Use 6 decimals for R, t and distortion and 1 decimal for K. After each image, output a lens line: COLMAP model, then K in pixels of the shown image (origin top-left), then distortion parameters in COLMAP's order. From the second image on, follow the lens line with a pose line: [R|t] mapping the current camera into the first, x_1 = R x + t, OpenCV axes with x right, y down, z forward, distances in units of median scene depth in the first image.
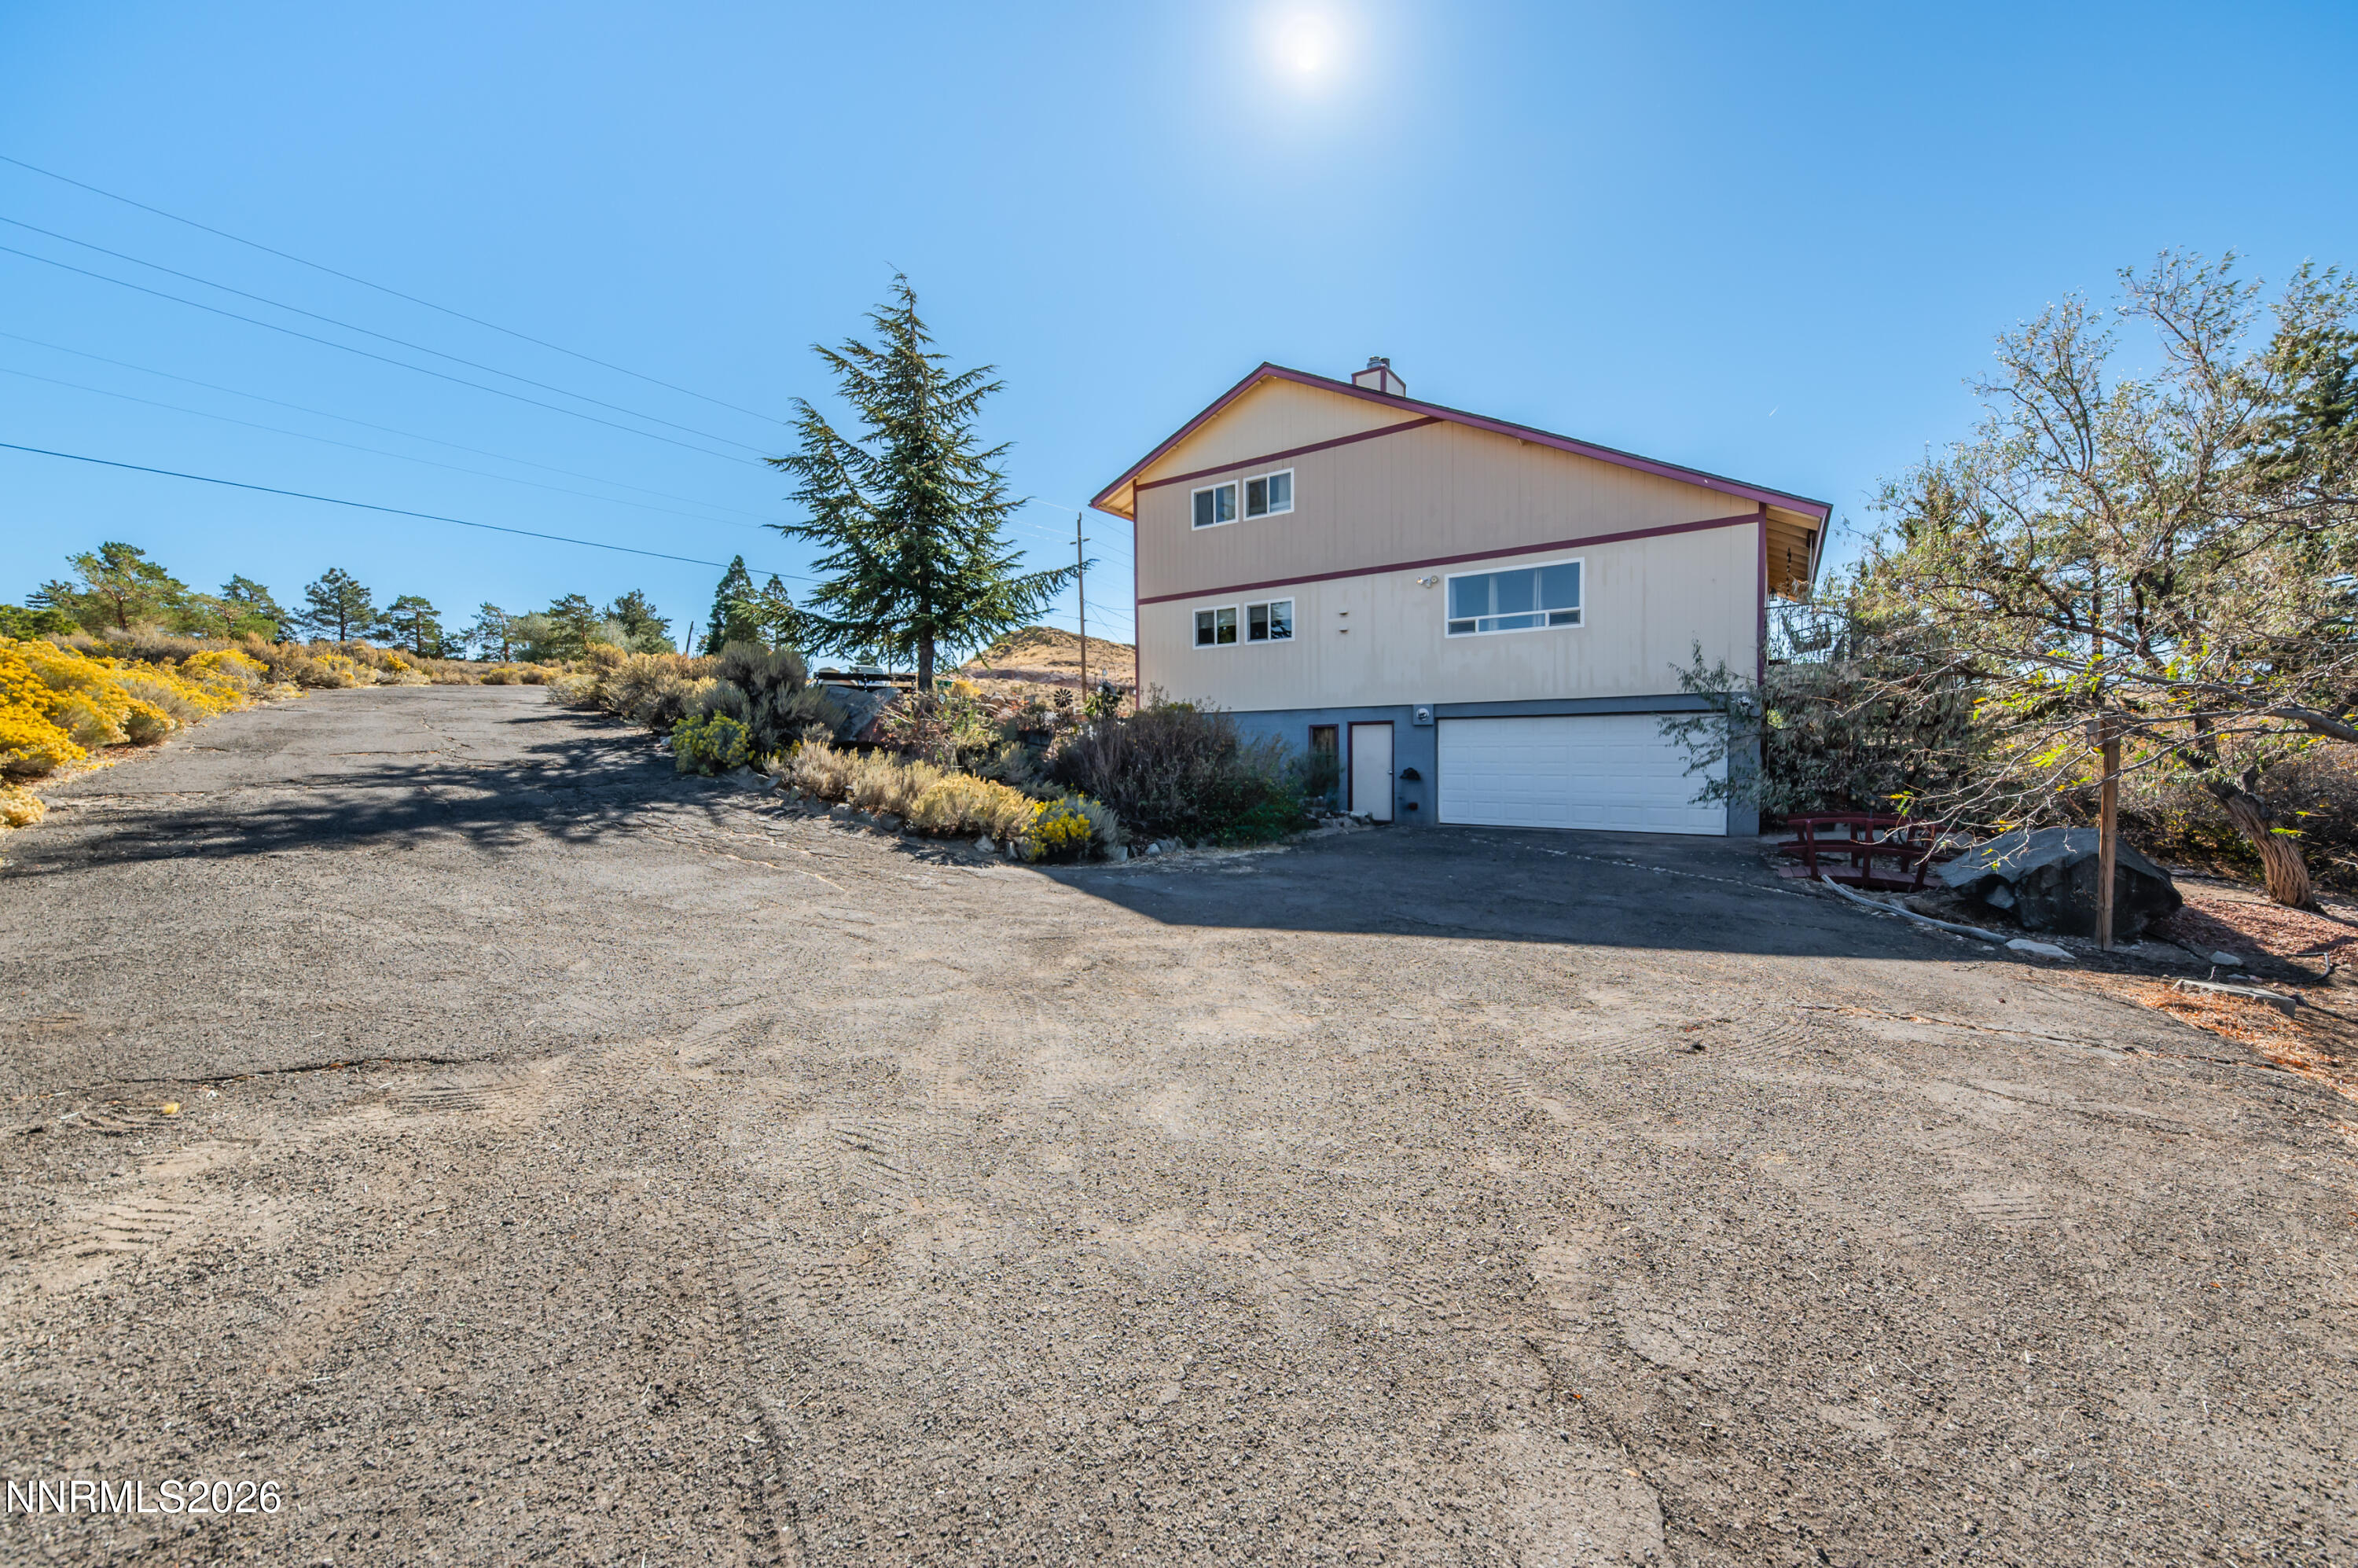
lens RADIAL K [[836.0, 0, 1179.0], [0, 836.0, 784.0], [0, 0, 1]] dist [-0.002038, -0.000034]
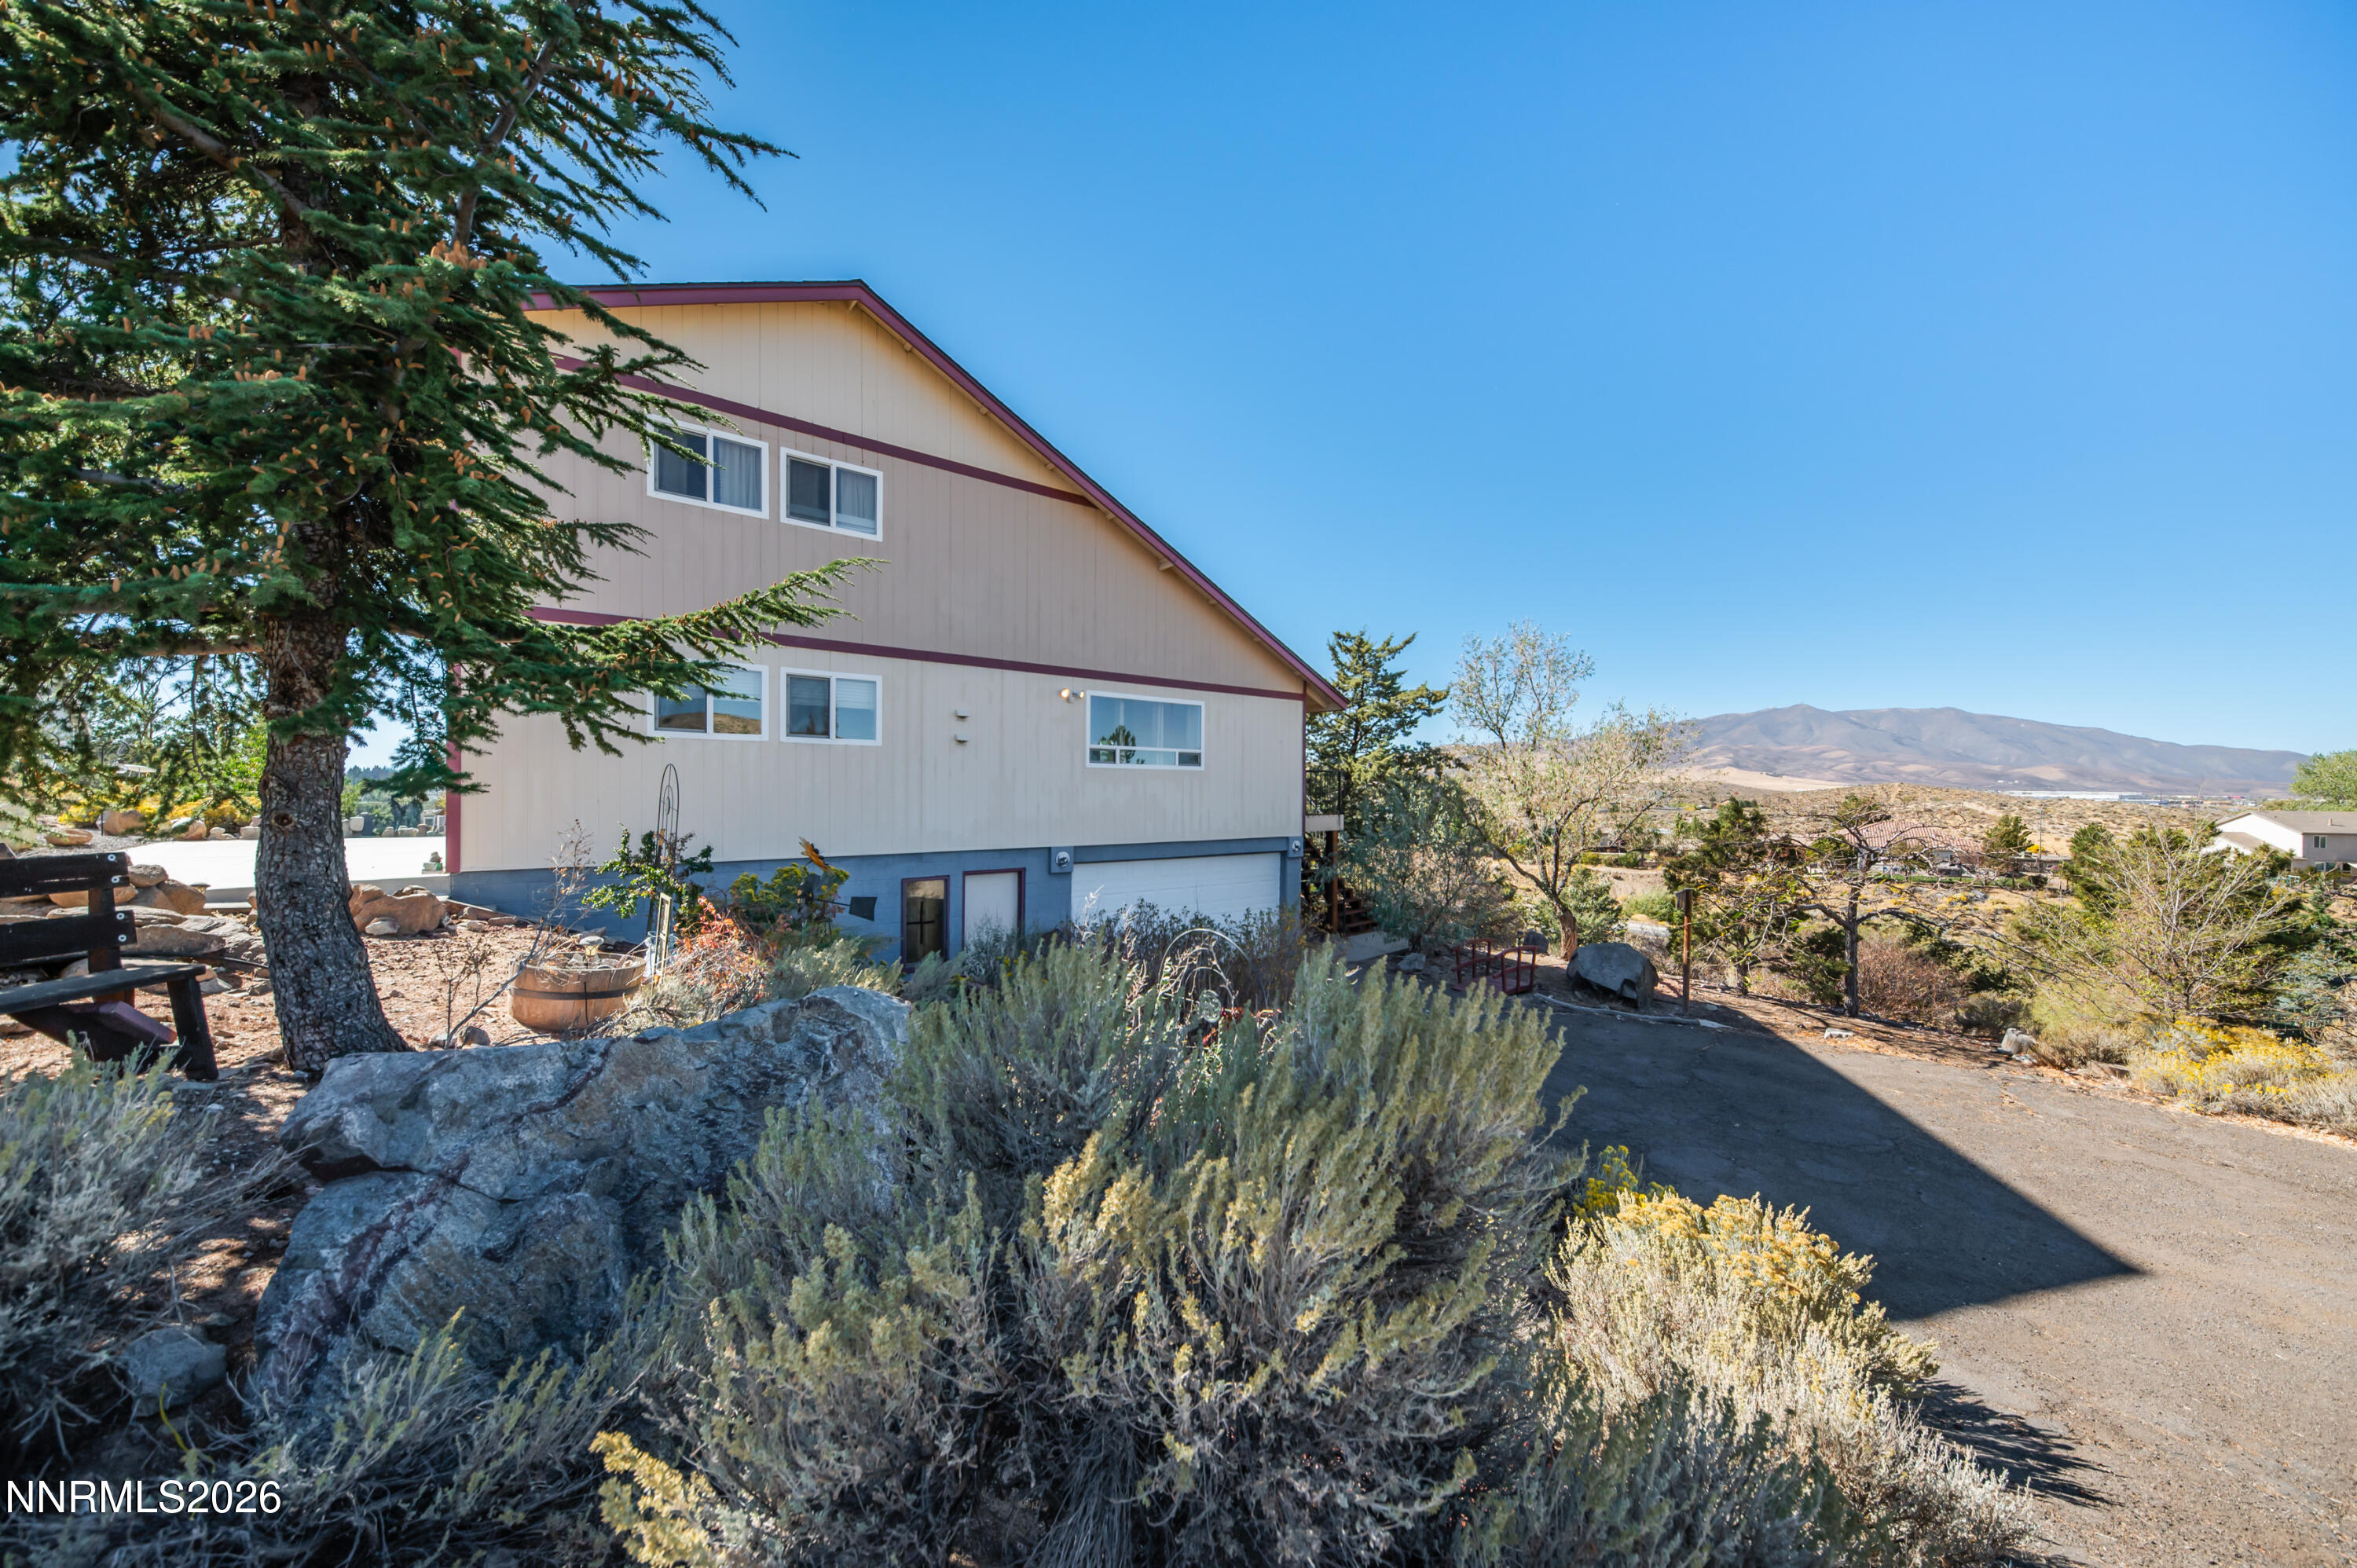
lens RADIAL K [[822.8, 0, 1187.2], [0, 822.8, 788.4], [0, 0, 1]] dist [0.020479, -0.007476]
pose [[0.273284, 0.013030, 0.961845, -0.426972], [0.030565, 0.999286, -0.022221, -0.129097], [-0.961448, 0.035472, 0.272690, 0.666580]]
